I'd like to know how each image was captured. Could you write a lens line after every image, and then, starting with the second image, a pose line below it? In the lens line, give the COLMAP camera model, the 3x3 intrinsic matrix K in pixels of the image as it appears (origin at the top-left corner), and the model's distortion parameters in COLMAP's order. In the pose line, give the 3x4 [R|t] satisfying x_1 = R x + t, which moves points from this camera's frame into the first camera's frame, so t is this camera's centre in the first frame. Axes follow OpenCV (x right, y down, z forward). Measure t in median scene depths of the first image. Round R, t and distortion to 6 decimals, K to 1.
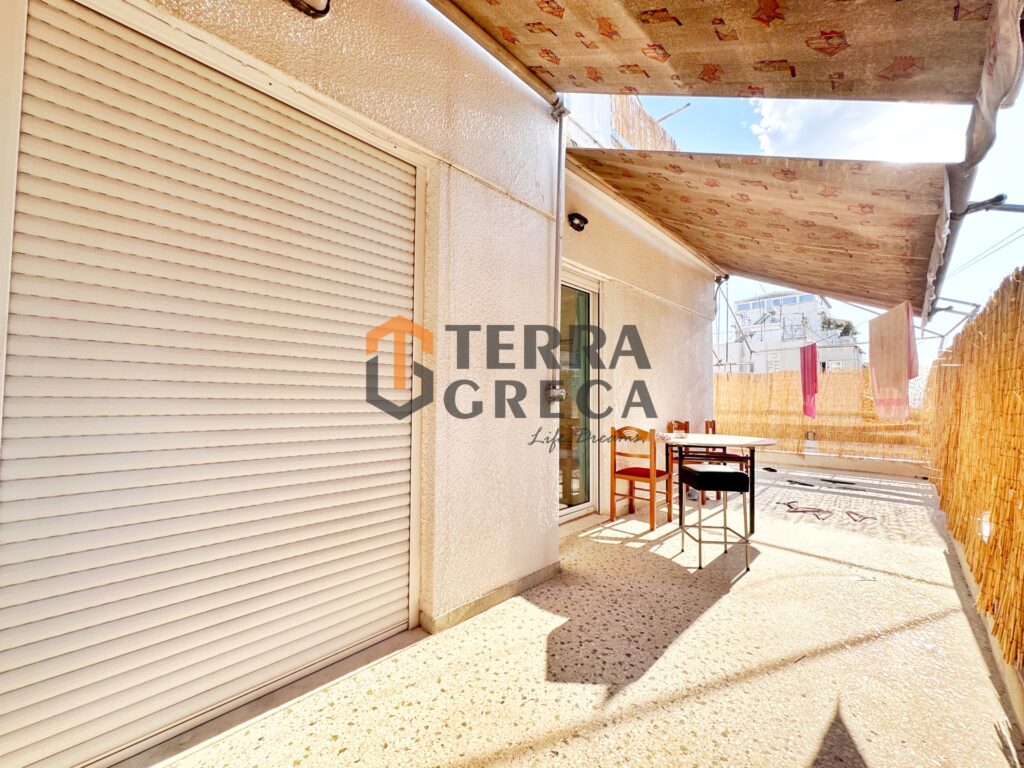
lens RADIAL K [[409.5, 0, 512.3], [0, 409.5, 384.7], [0, 0, 1]] dist [0.000104, 0.000704]
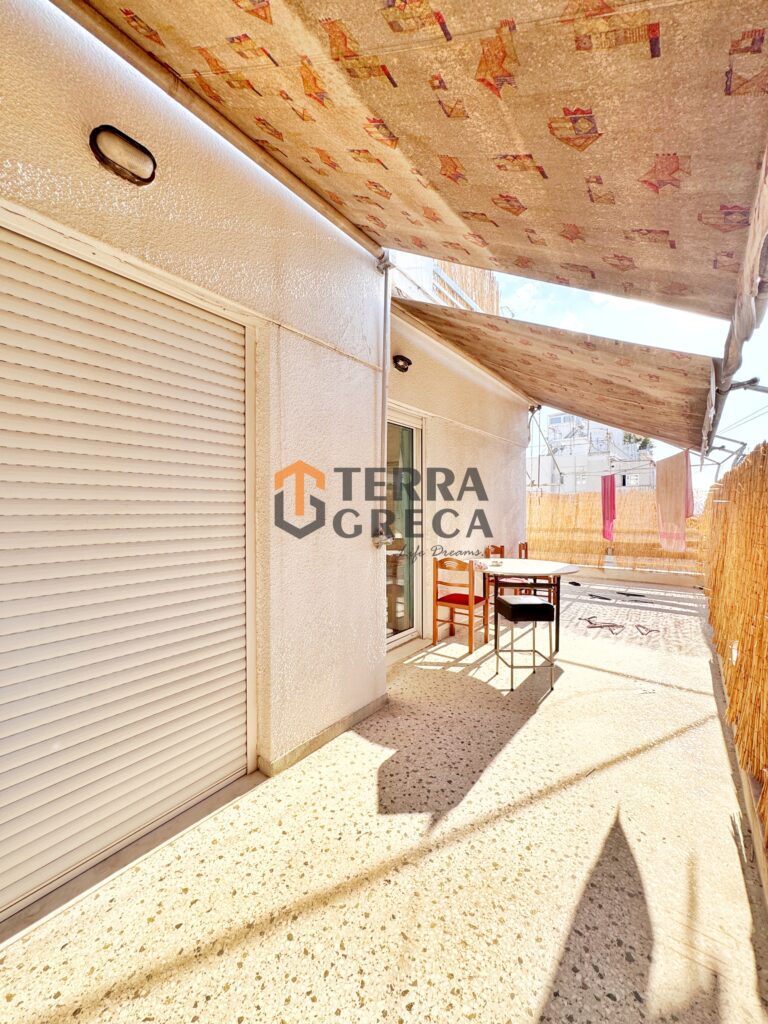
lens RADIAL K [[409.5, 0, 384.3], [0, 409.5, 512.4], [0, 0, 1]] dist [0.000104, 0.000704]
pose [[0.992780, -0.010547, 0.119486, -0.020403], [0.005045, 0.998917, 0.046259, -0.121009], [-0.119844, -0.045323, 0.991758, -0.059232]]
